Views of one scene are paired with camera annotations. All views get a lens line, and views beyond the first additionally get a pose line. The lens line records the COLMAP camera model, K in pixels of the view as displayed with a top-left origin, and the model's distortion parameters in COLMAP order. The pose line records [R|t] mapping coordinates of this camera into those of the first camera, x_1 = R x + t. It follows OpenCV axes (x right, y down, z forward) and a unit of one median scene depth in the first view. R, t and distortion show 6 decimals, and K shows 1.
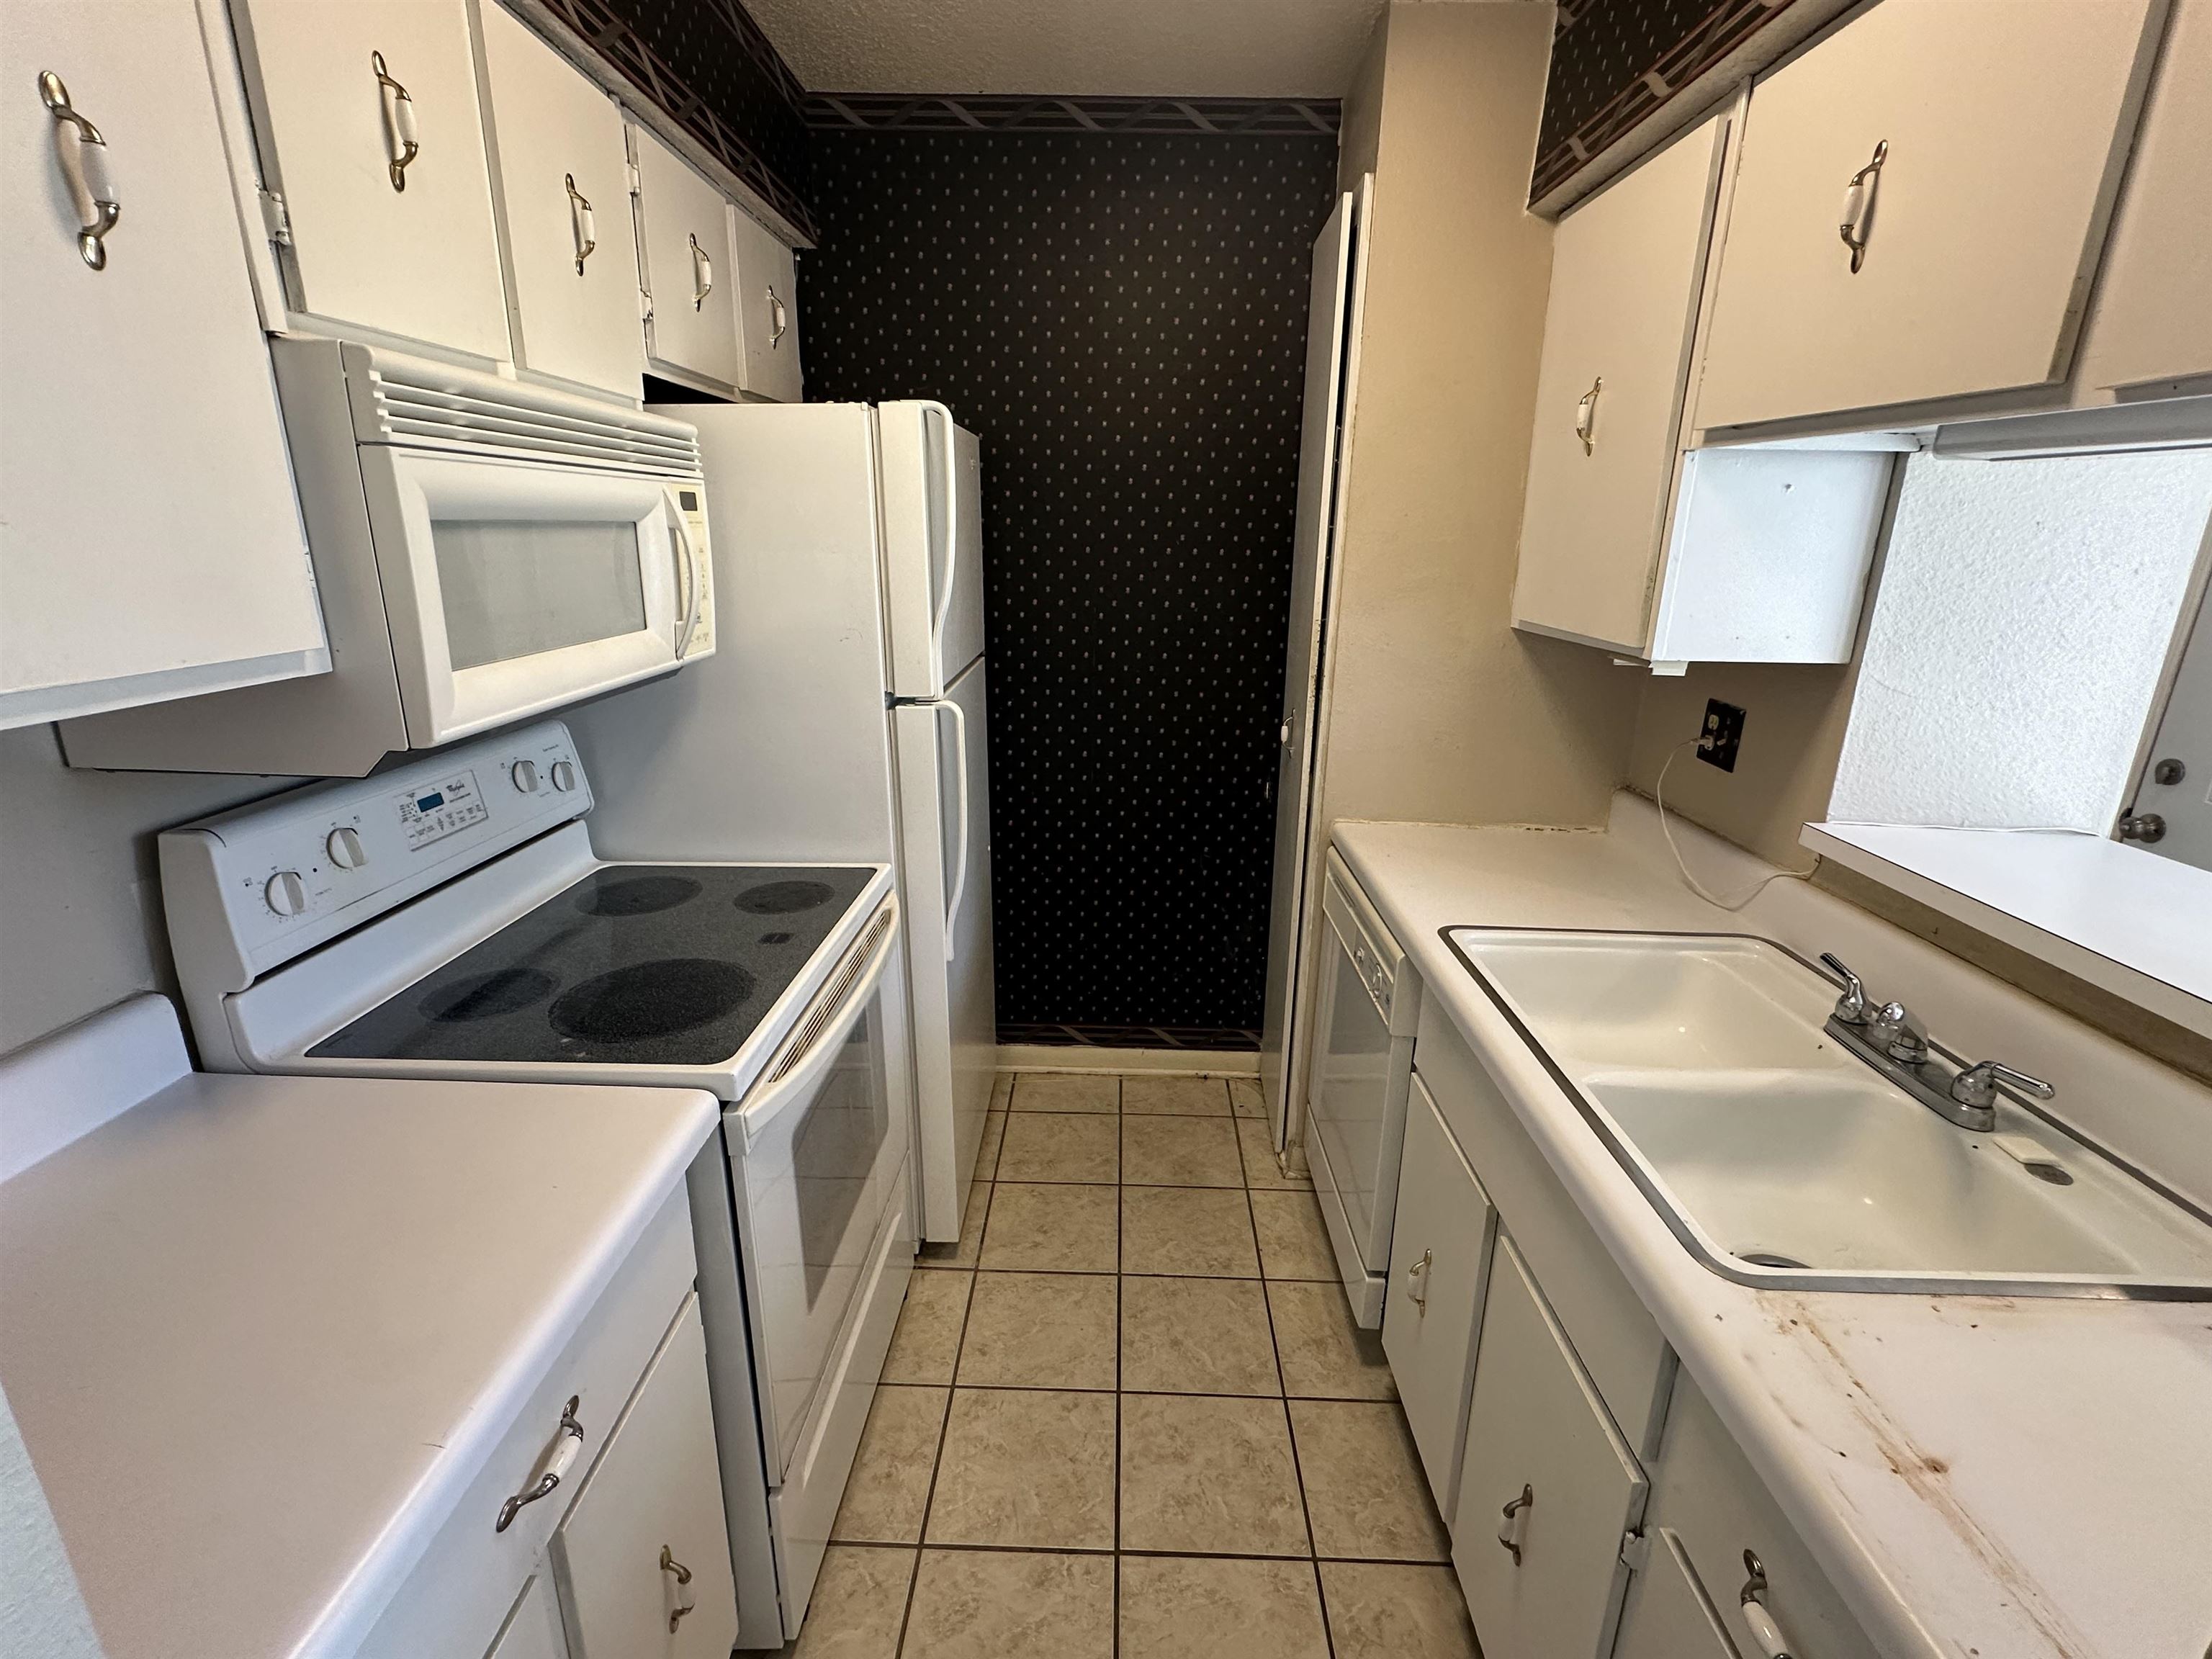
lens RADIAL K [[1013.9, 0, 1102.5], [0, 1013.9, 829.3], [0, 0, 1]] dist [-0.002007, 0.001467]
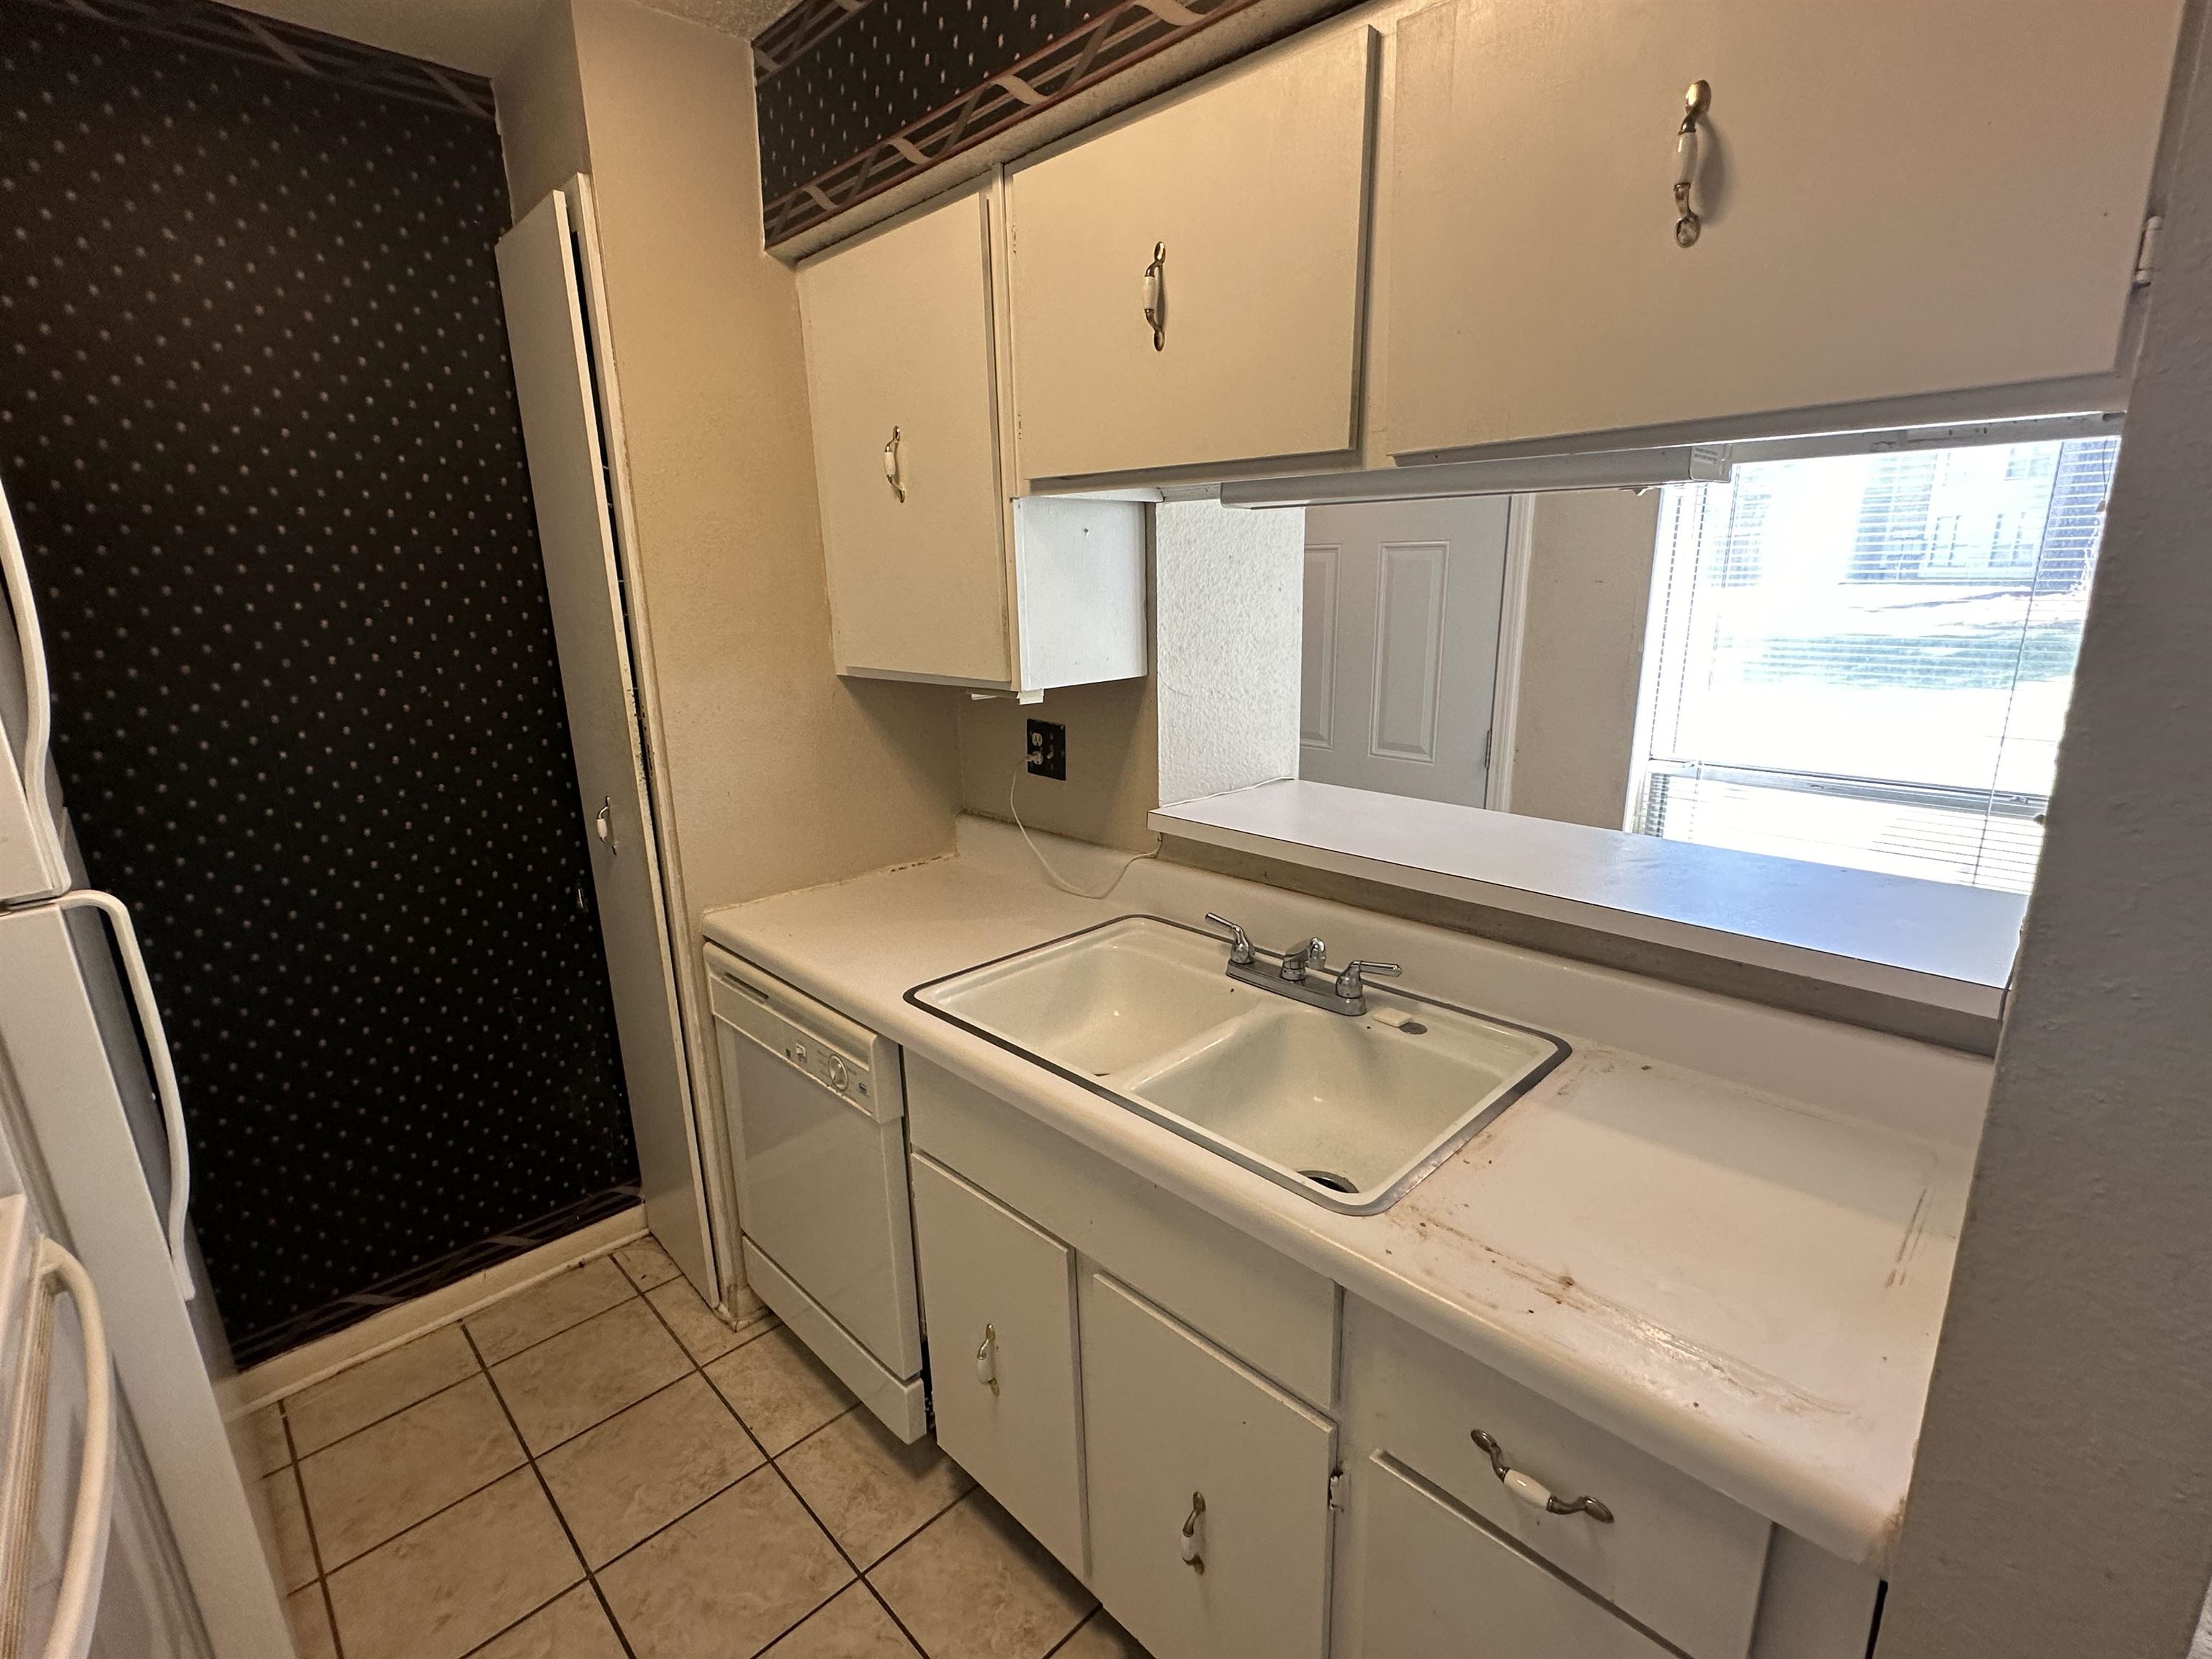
lens RADIAL K [[1013.9, 0, 1104.7], [0, 1013.9, 829.1], [0, 0, 1]] dist [-0.002007, 0.001467]
pose [[0.699678, -0.206887, 0.683849, -0.149063], [0.236663, 0.970232, 0.051388, -0.056511], [-0.674123, 0.125887, 0.727812, 0.170342]]
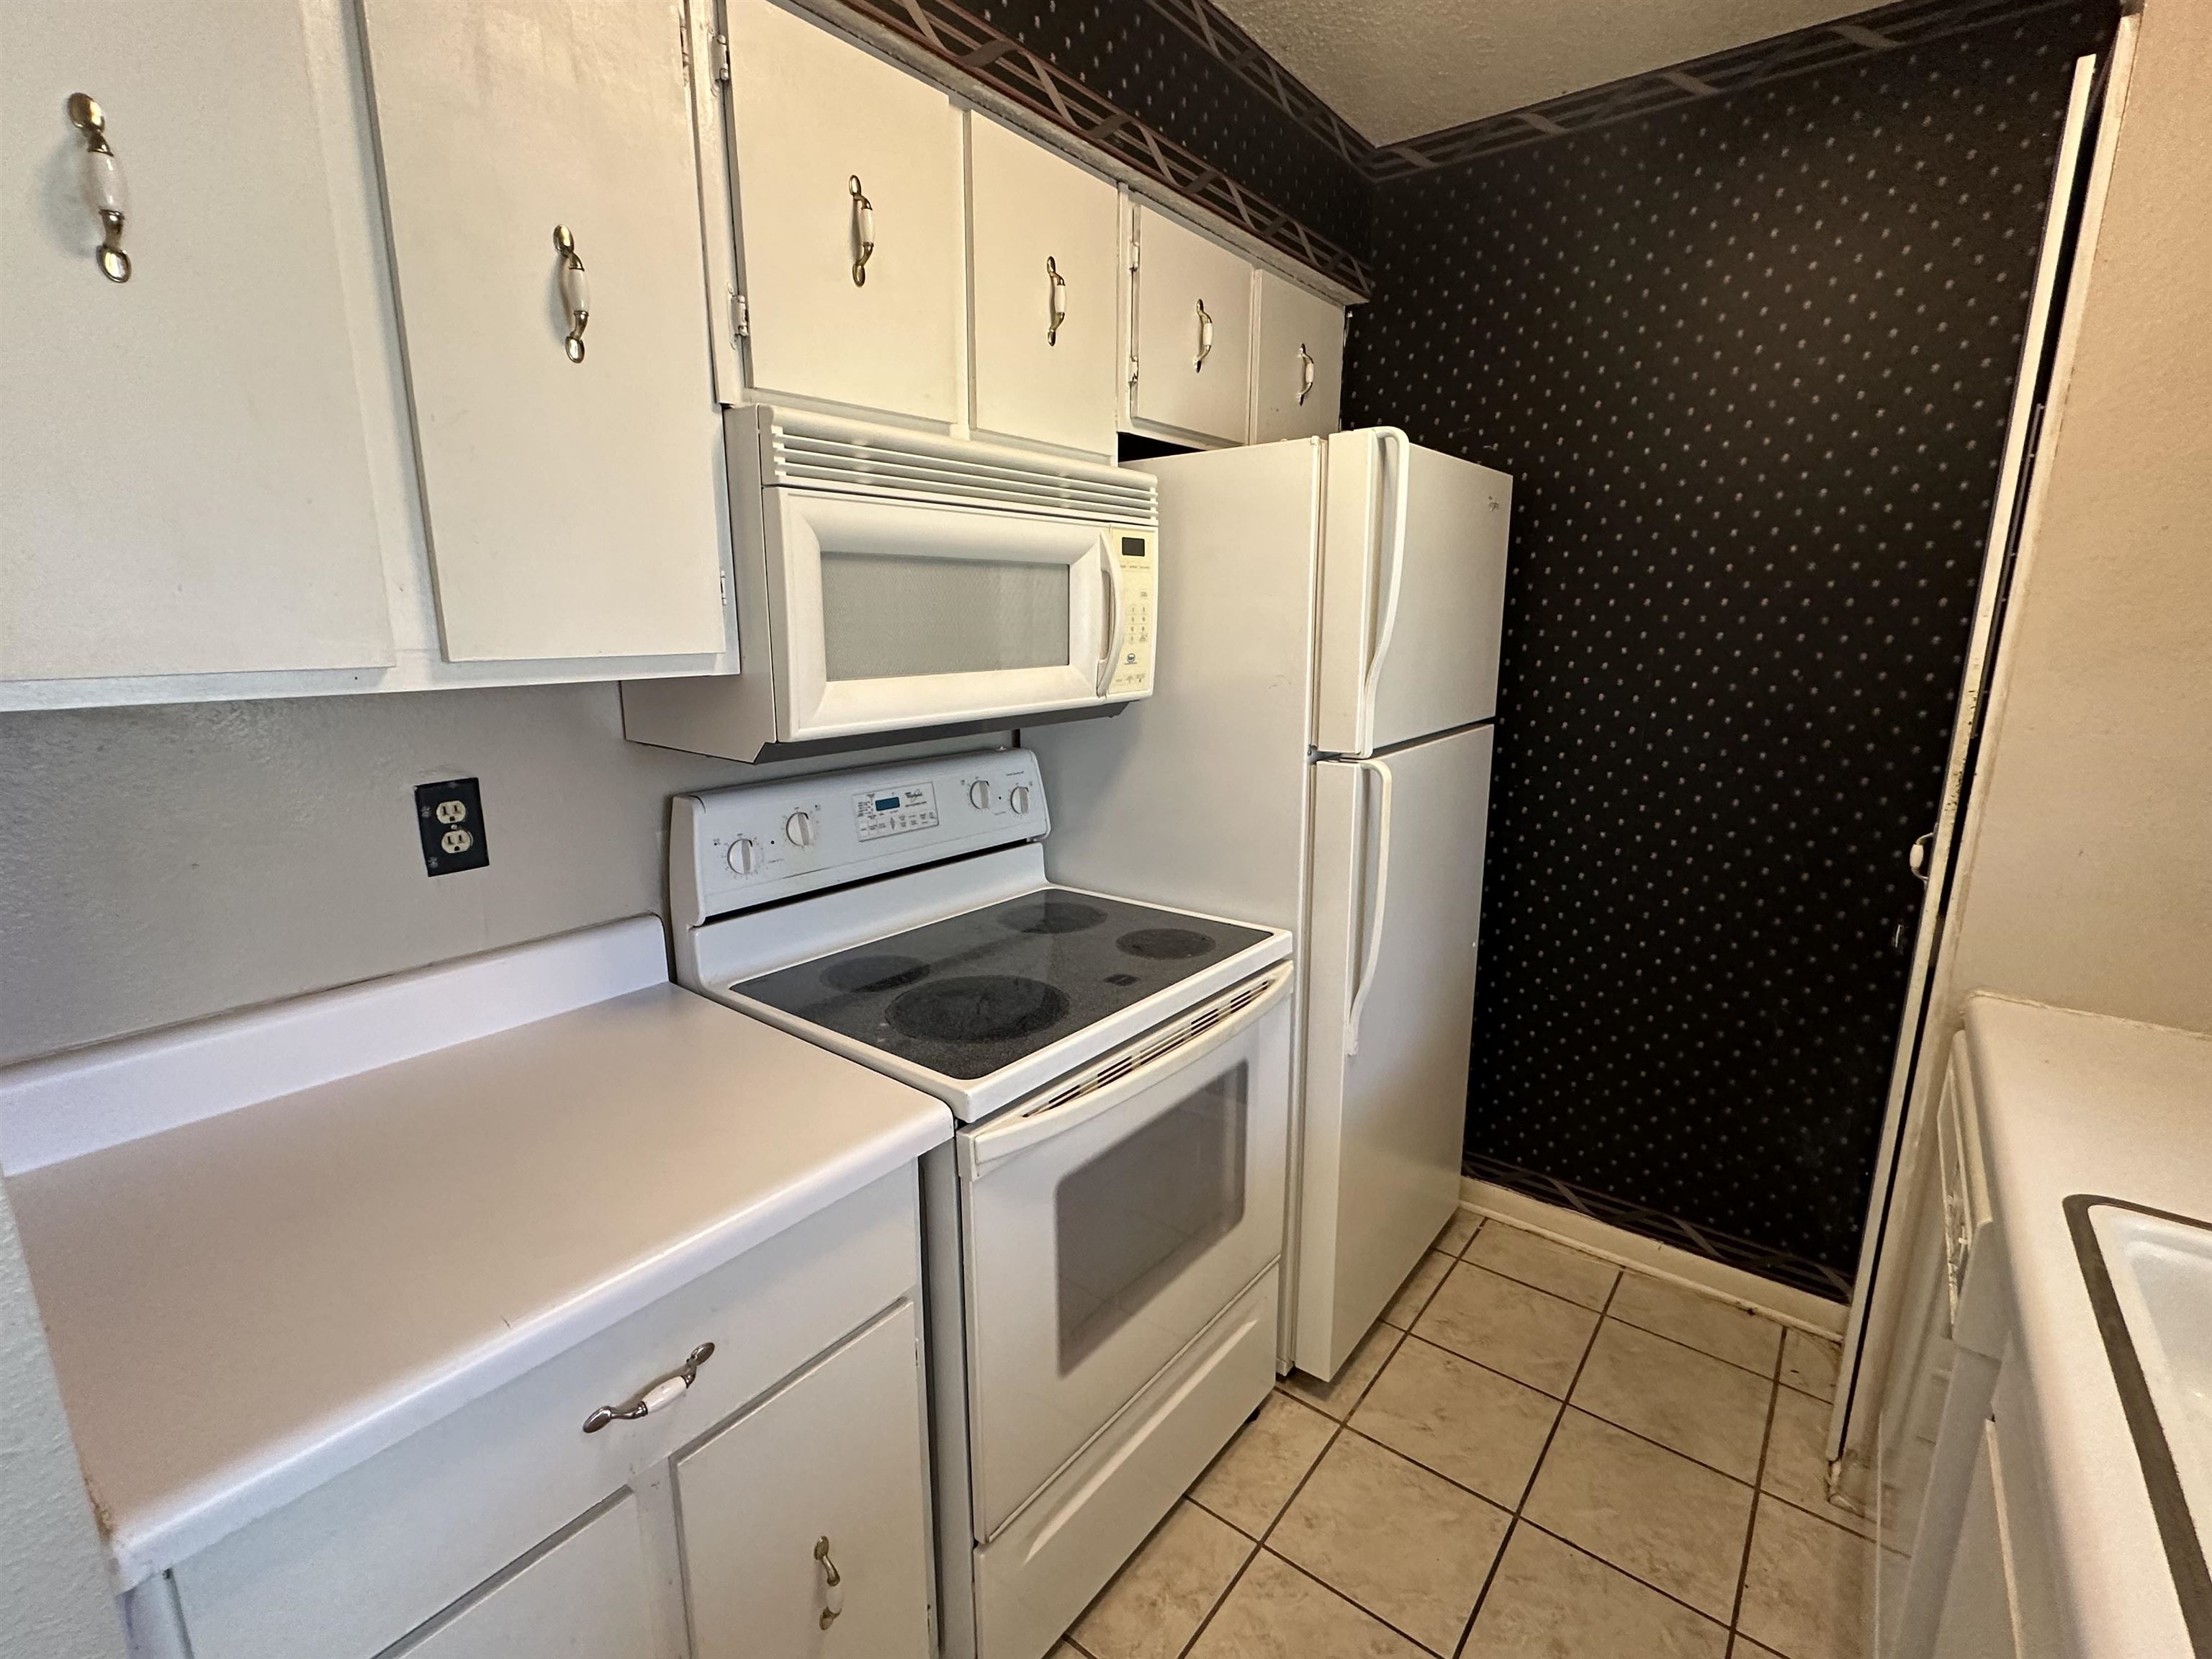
lens RADIAL K [[1013.9, 0, 1102.0], [0, 1013.9, 828.6], [0, 0, 1]] dist [-0.002007, 0.001467]
pose [[0.801932, 0.114526, -0.586336, 0.202296], [-0.161626, 0.986444, -0.028378, -0.004674], [0.575137, 0.117524, 0.809571, 0.172640]]
